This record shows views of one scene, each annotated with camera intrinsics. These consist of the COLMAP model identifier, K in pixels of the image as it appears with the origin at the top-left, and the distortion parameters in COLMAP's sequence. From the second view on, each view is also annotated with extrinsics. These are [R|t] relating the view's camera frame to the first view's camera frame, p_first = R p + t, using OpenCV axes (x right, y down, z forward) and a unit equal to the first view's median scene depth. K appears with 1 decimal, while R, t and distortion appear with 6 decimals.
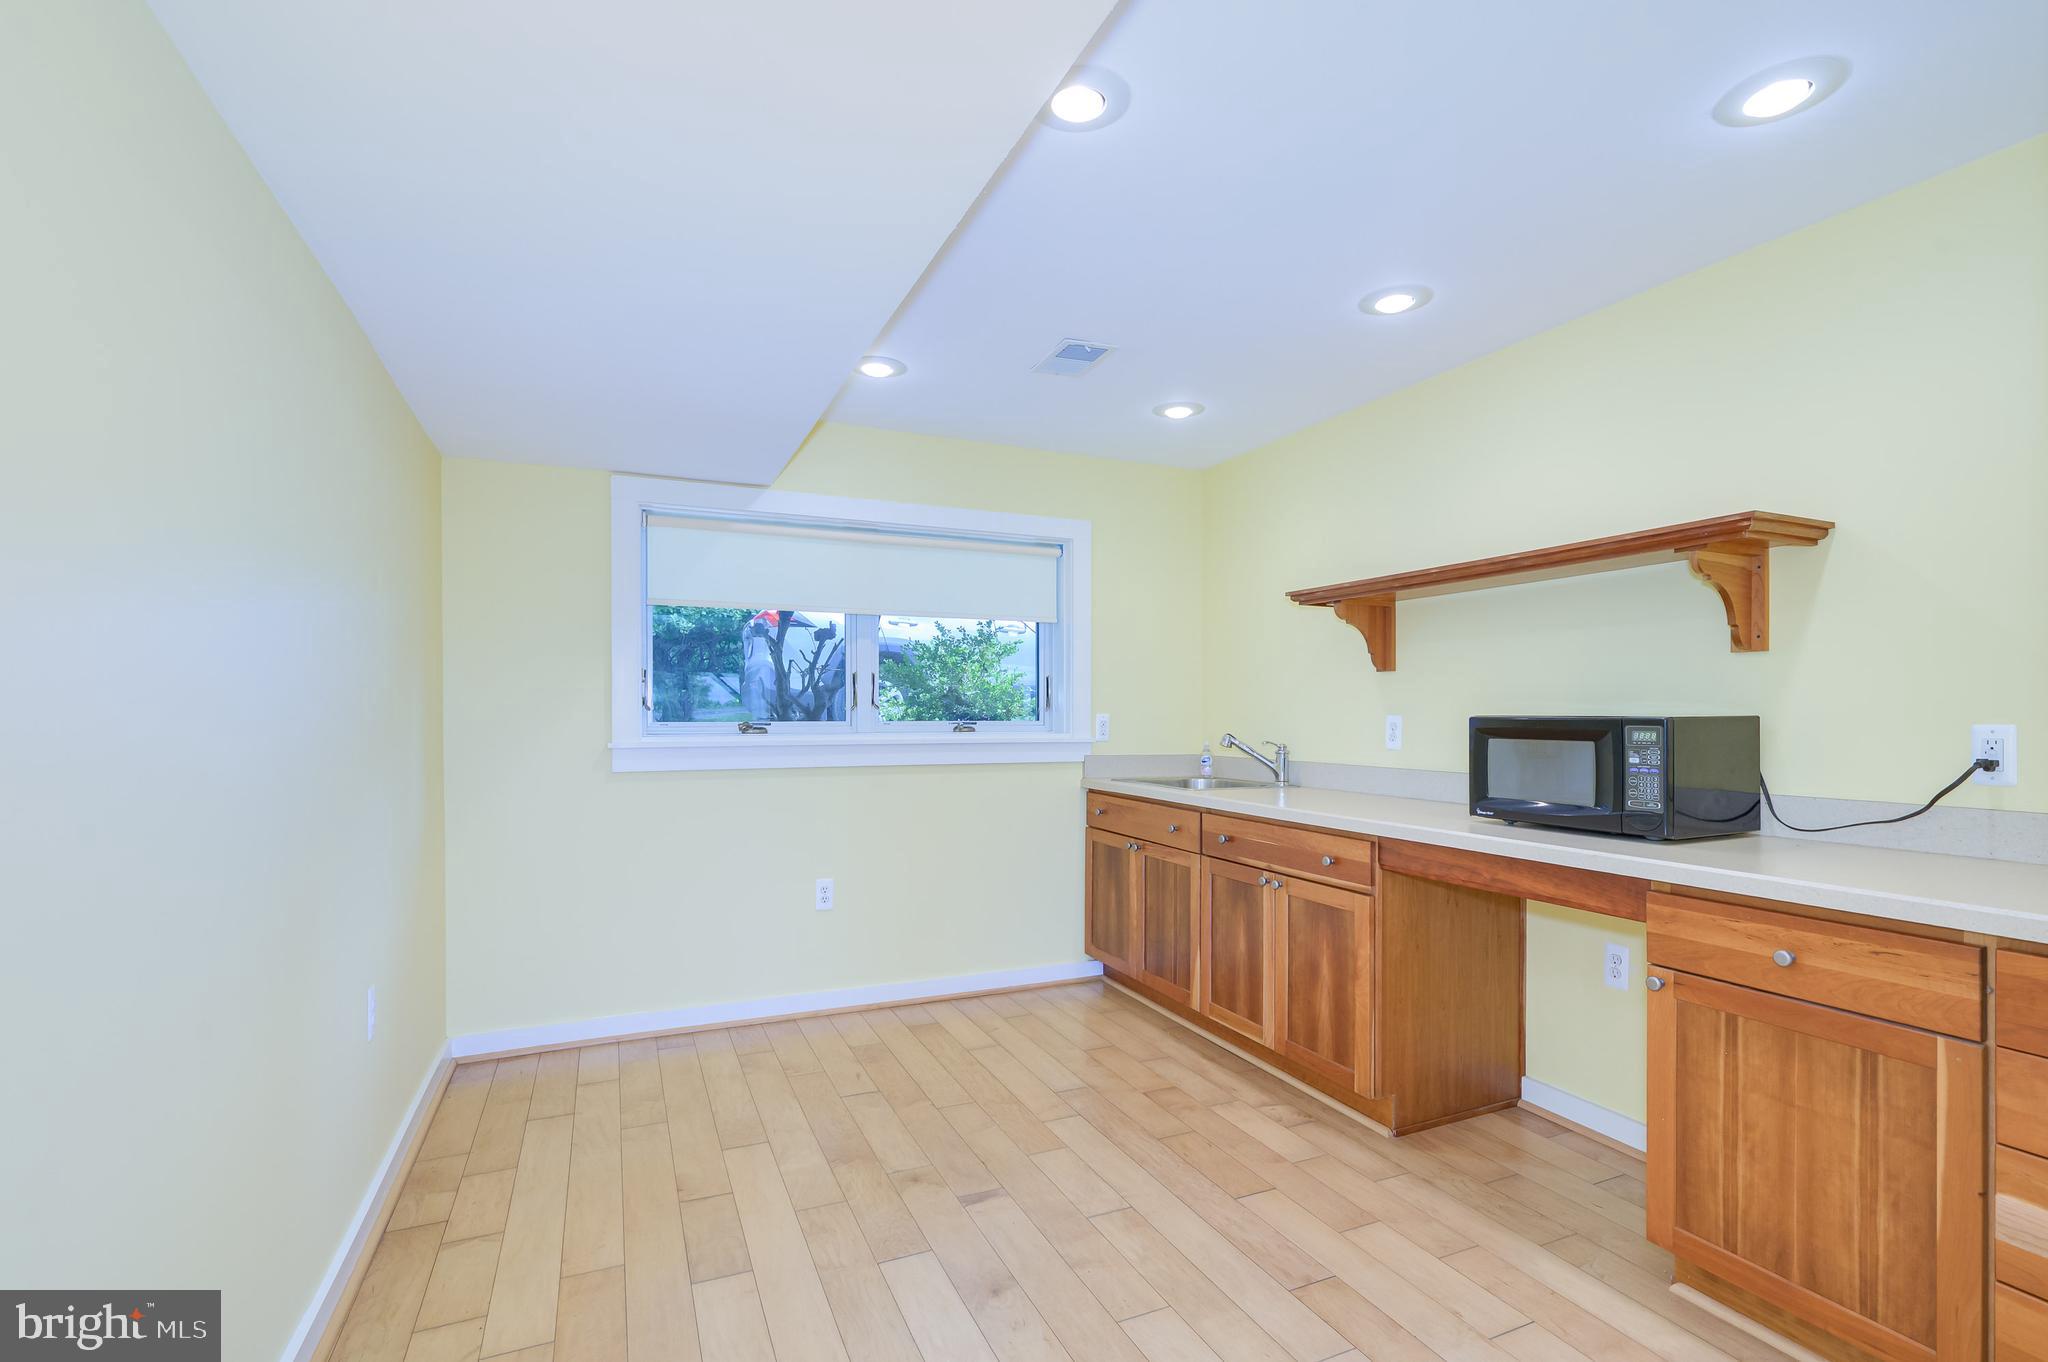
lens RADIAL K [[932.2, 0, 1026.6], [0, 932.2, 718.1], [0, 0, 1]] dist [0.000198, -0.000172]
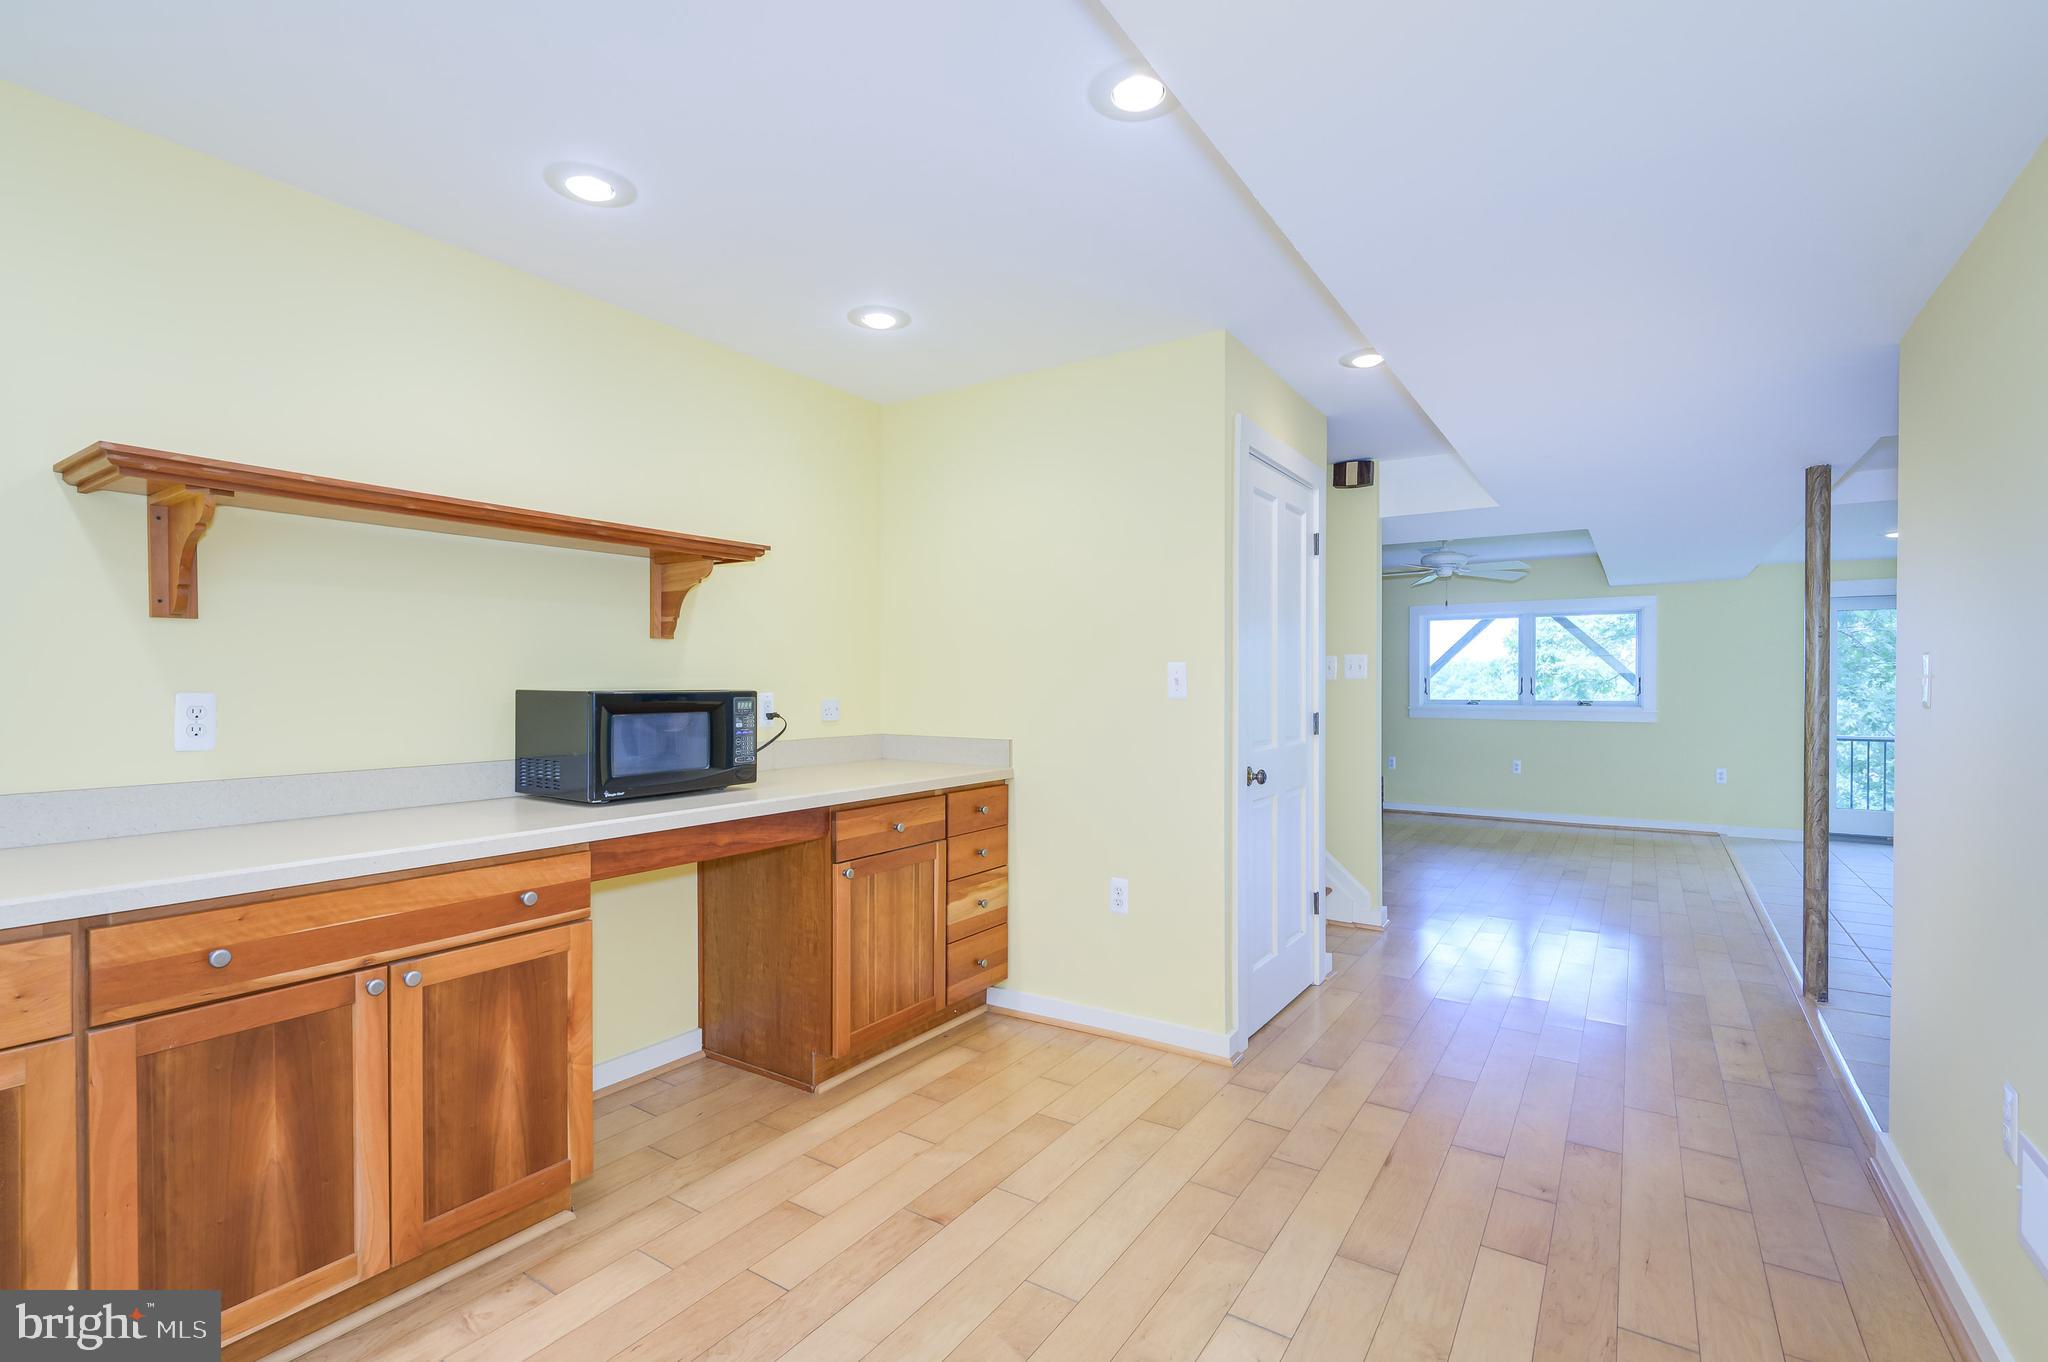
lens RADIAL K [[915.1, 0, 1029.8], [0, 915.1, 690.6], [0, 0, 1]] dist [0.000639, -0.000346]
pose [[-0.534803, -0.004038, 0.844967, -0.589066], [0.007587, 0.999925, 0.009581, -0.009460], [-0.844943, 0.011534, -0.534733, 1.319212]]
